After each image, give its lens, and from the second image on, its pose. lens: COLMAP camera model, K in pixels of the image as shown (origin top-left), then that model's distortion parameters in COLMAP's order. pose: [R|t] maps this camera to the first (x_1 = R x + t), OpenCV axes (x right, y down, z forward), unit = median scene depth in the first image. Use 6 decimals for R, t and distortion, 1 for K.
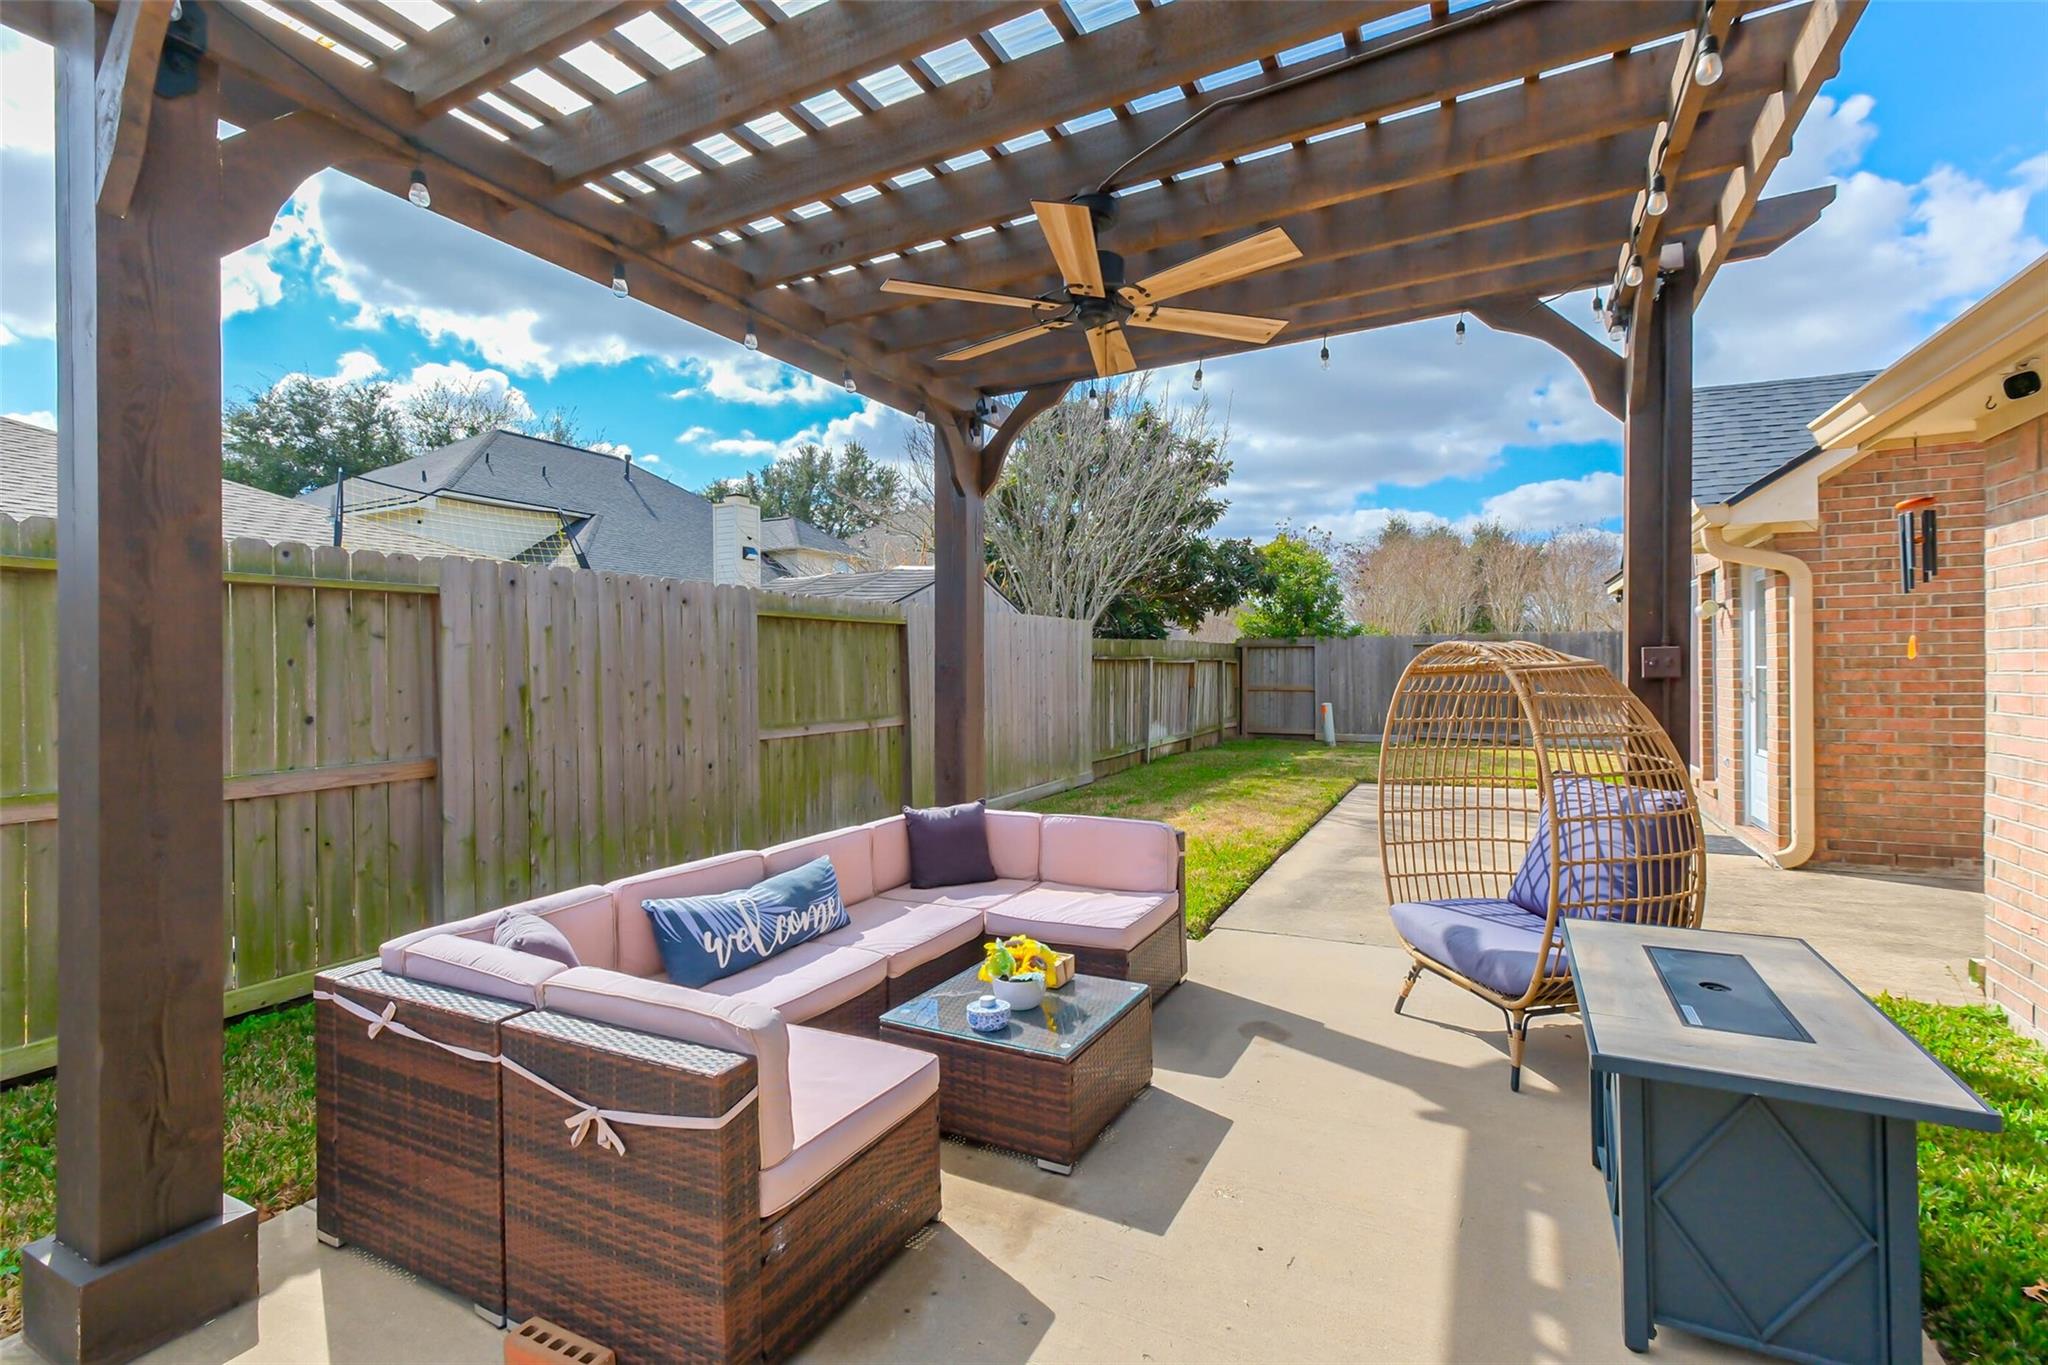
lens RADIAL K [[906.2, 0, 1034.6], [0, 906.2, 667.8], [0, 0, 1]] dist [0.021633, 0.000039]
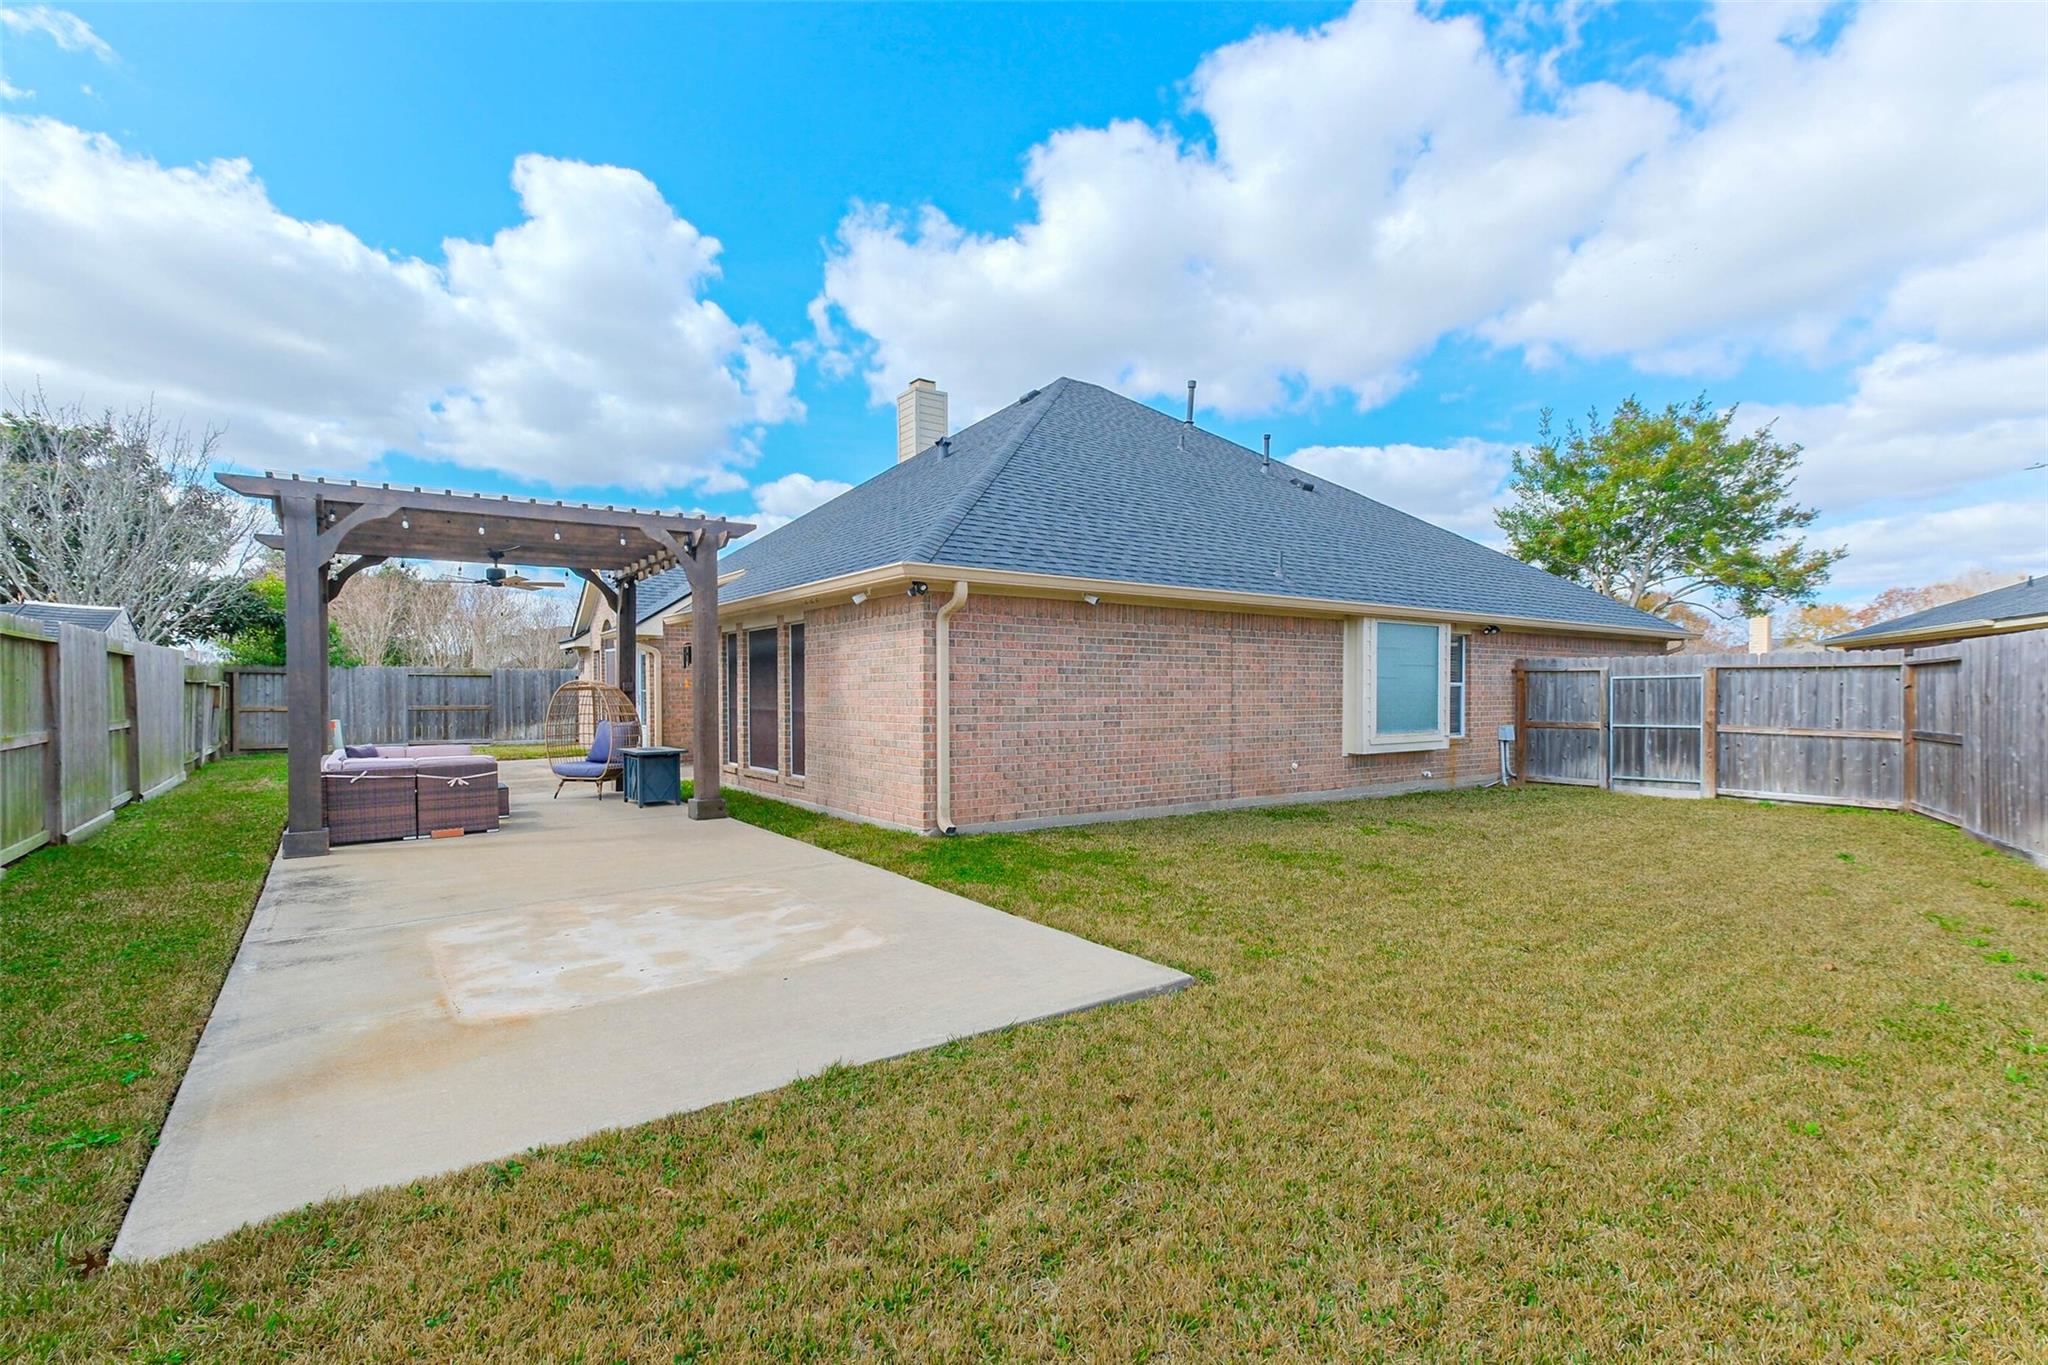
lens RADIAL K [[906.2, 0, 1034.6], [0, 906.2, 667.8], [0, 0, 1]] dist [0.021633, 0.000039]
pose [[0.454115, 0.030868, 0.890408, -0.364978], [-0.006258, 0.999485, -0.031458, 0.000398], [-0.890921, 0.008714, 0.454074, -0.418114]]
